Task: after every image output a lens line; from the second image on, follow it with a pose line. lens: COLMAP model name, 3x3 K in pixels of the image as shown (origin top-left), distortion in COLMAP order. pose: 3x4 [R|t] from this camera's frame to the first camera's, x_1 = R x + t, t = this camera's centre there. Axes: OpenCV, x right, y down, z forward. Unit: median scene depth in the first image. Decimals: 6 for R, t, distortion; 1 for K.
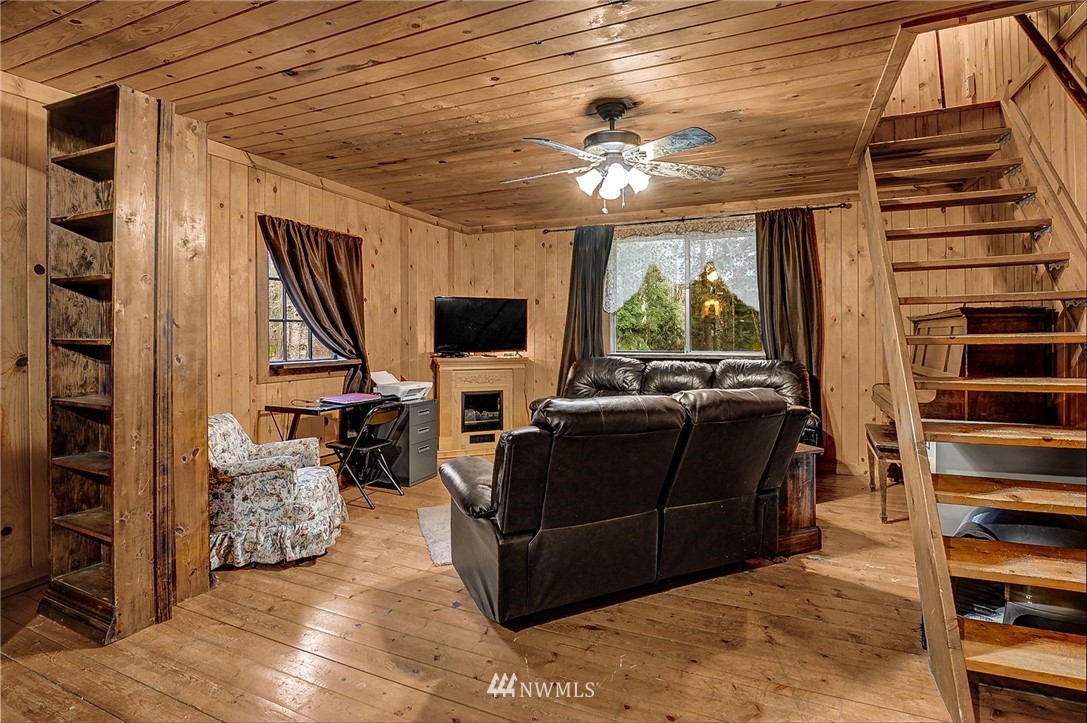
lens RADIAL K [[505.9, 0, 545.1], [0, 505.9, 342.1], [0, 0, 1]] dist [-0.023092, 0.000083]
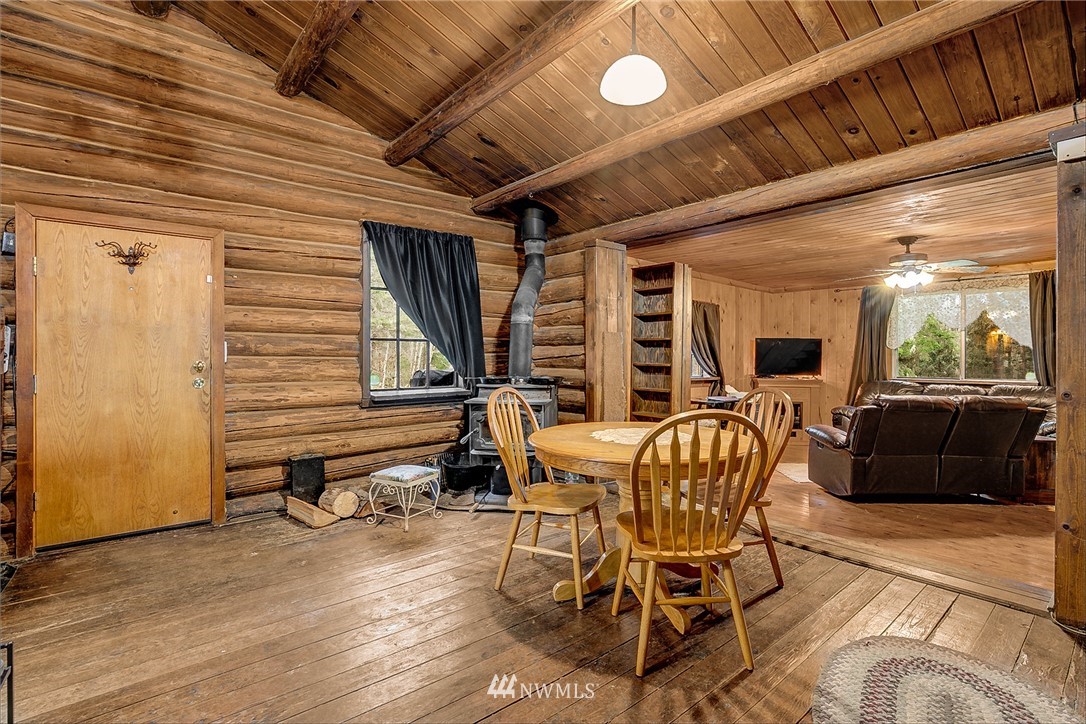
lens RADIAL K [[506.5, 0, 543.0], [0, 506.5, 362.0], [0, 0, 1]] dist [-0.001209, 0.000075]
pose [[0.909260, 0.013786, -0.416000, -0.179034], [-0.018928, 0.999787, -0.008238, 0.007413], [0.415798, 0.015365, 0.909327, -0.712802]]
